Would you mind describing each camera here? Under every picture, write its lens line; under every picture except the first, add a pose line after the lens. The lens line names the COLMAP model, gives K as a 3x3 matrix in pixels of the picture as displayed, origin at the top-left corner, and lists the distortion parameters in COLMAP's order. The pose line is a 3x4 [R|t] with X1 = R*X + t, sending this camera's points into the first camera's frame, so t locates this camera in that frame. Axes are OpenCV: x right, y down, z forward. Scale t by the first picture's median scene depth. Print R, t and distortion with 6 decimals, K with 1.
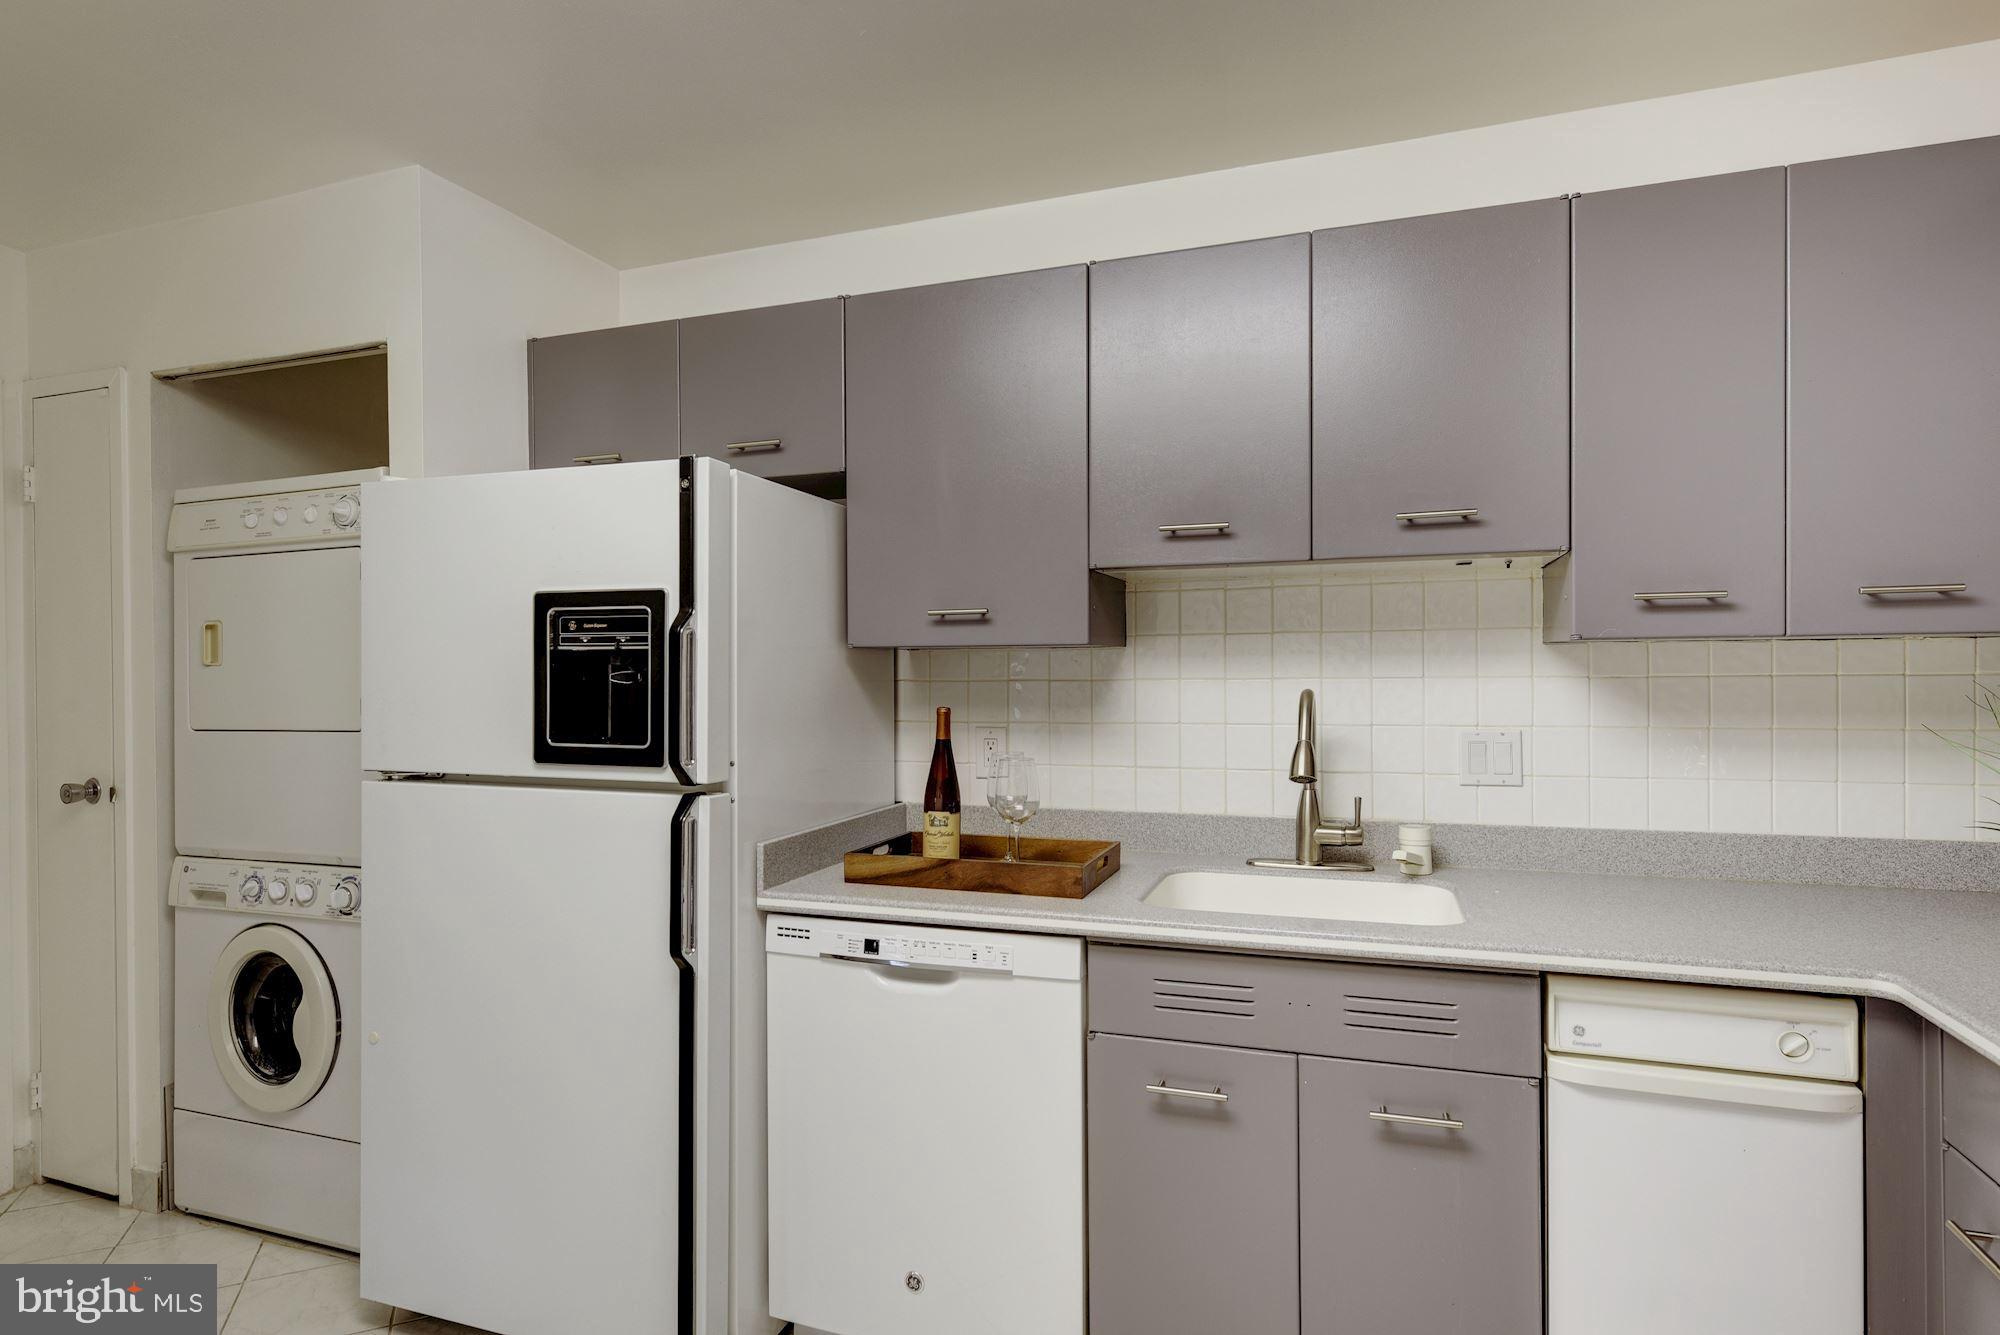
lens RADIAL K [[1066.7, 0, 1000.1], [0, 1066.7, 670.5], [0, 0, 1]] dist [0.002523, -0.003341]
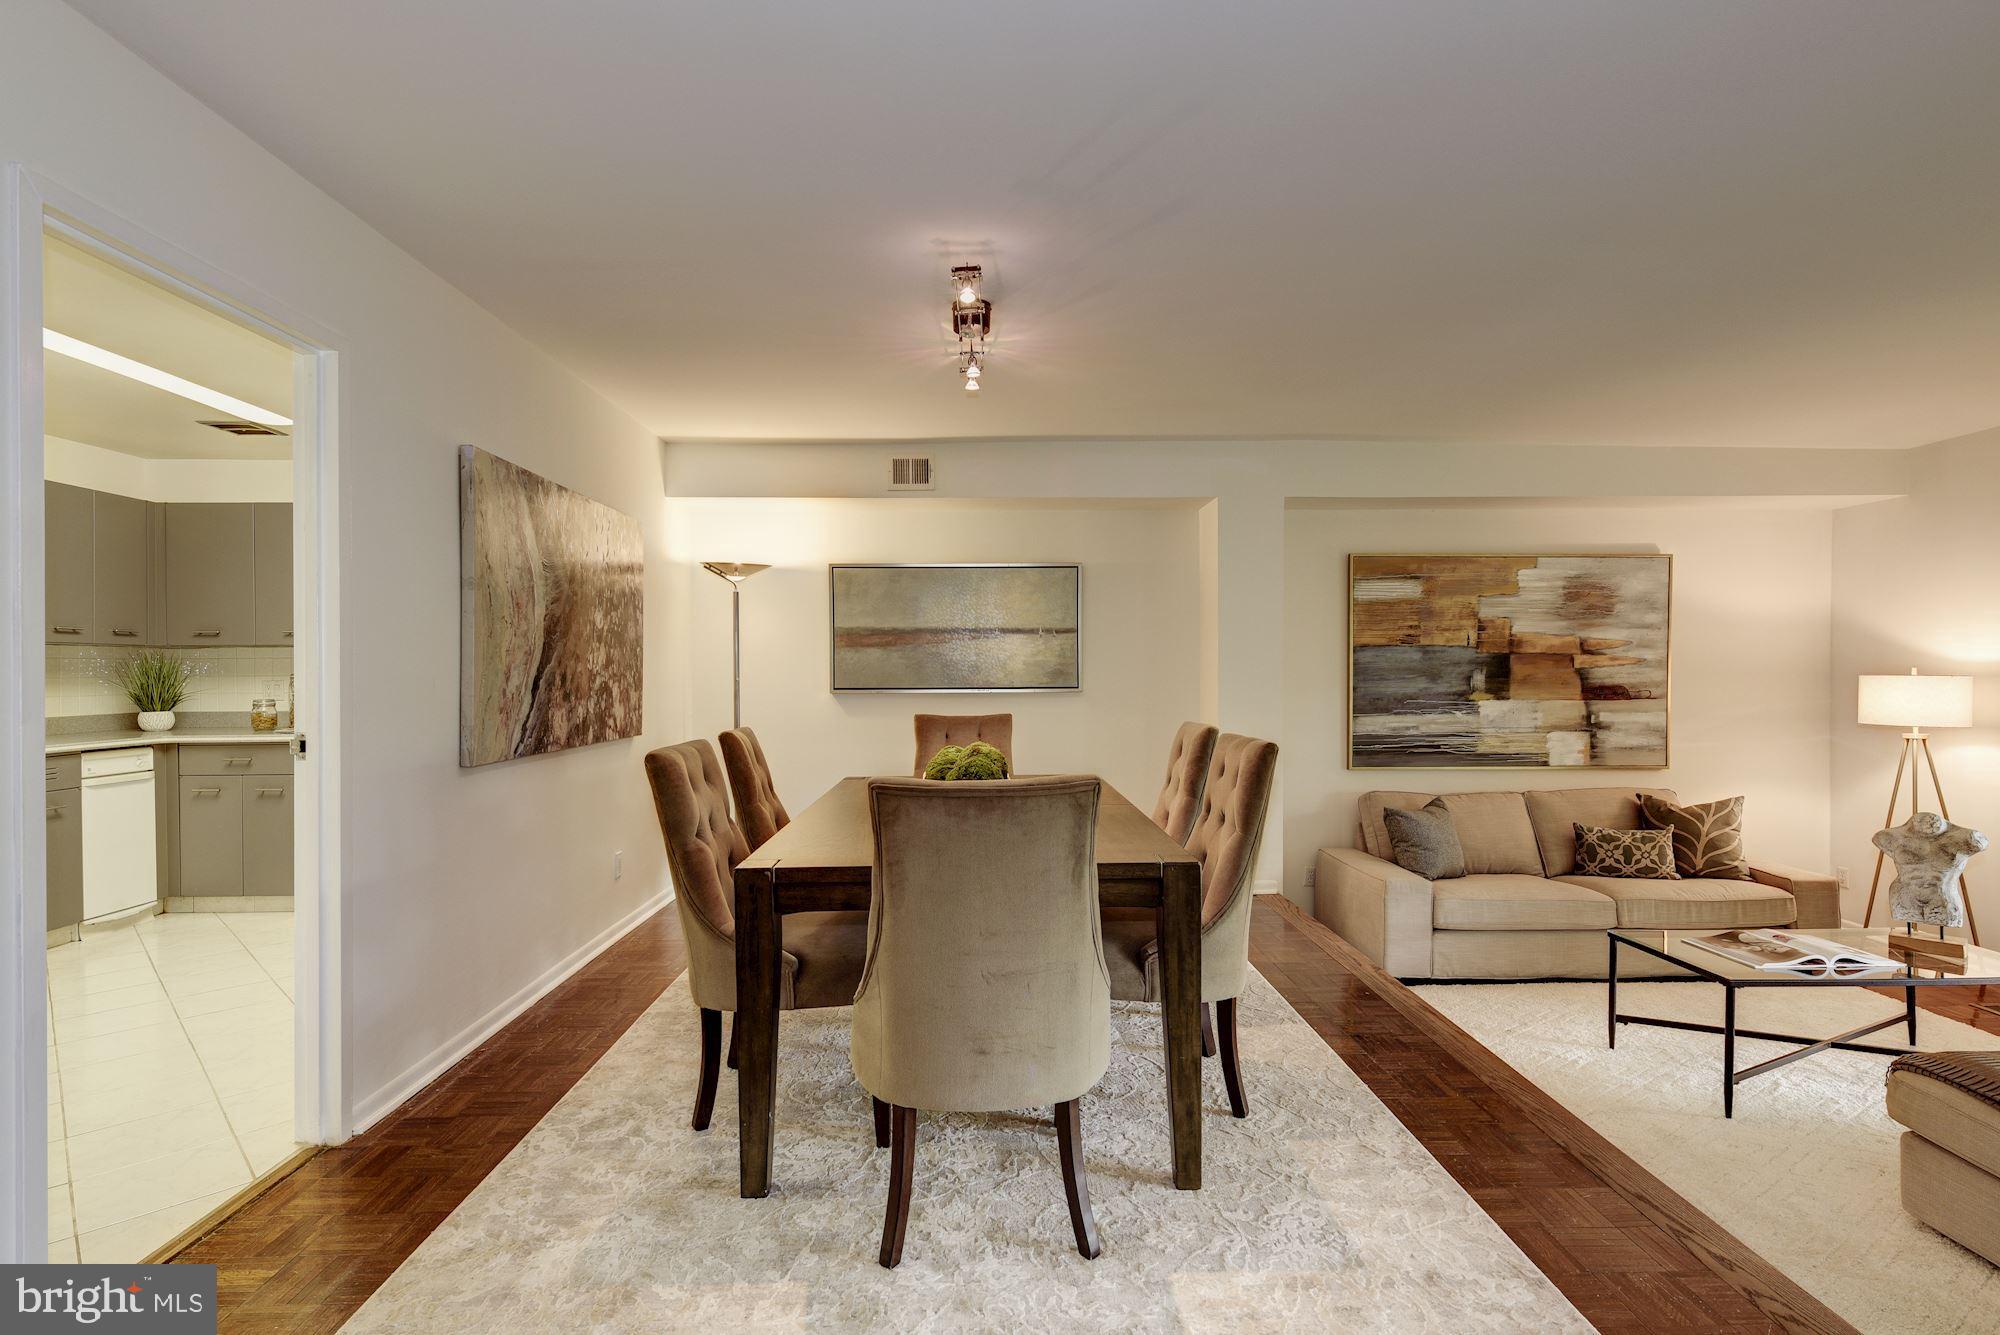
lens RADIAL K [[955.0, 0, 999.3], [0, 955.0, 678.5], [0, 0, 1]] dist [0.005157, -0.000714]
pose [[-0.364259, 0.000420, 0.931297, -2.468804], [0.005752, 0.999982, 0.001799, 0.067478], [-0.931280, 0.006013, -0.364255, -0.368744]]
